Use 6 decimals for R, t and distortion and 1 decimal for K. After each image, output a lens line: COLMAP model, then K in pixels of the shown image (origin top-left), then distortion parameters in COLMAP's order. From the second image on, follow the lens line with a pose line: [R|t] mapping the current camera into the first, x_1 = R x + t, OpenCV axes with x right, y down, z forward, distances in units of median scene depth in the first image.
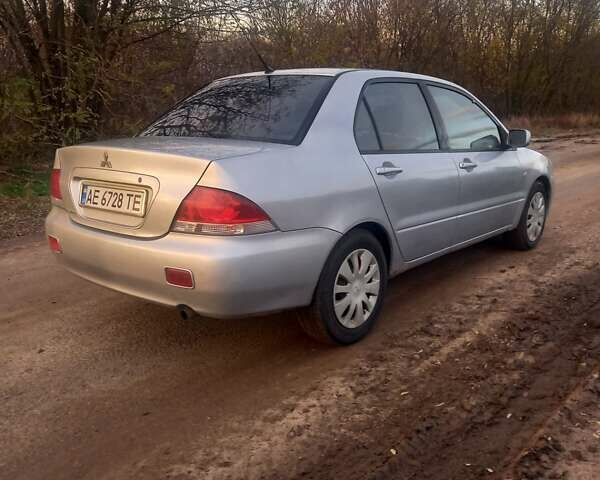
lens RADIAL K [[604.4, 0, 300.0], [0, 604.4, 240.0], [0, 0, 1]] dist [-0.006831, 0.003539]
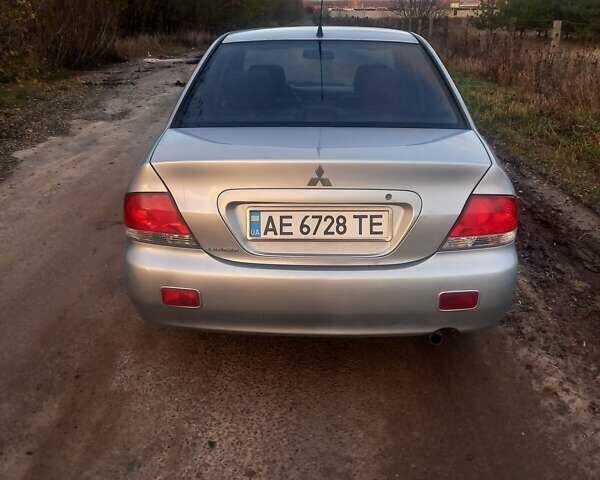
lens RADIAL K [[604.4, 0, 300.0], [0, 604.4, 240.0], [0, 0, 1]] dist [-0.006831, 0.003539]
pose [[0.794647, -0.218162, 0.566517, -0.783251], [0.134548, 0.973279, 0.186075, -0.198134], [-0.591974, -0.071640, 0.802767, 0.400097]]
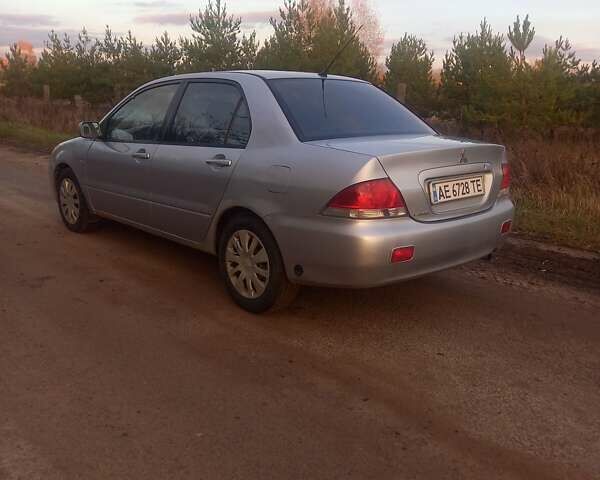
lens RADIAL K [[604.4, 0, 300.0], [0, 604.4, 240.0], [0, 0, 1]] dist [-0.006831, 0.003539]
pose [[0.129511, -0.234916, 0.963349, -1.550508], [0.188401, 0.959663, 0.208689, -0.283922], [-0.973515, 0.154468, 0.168545, 1.135339]]
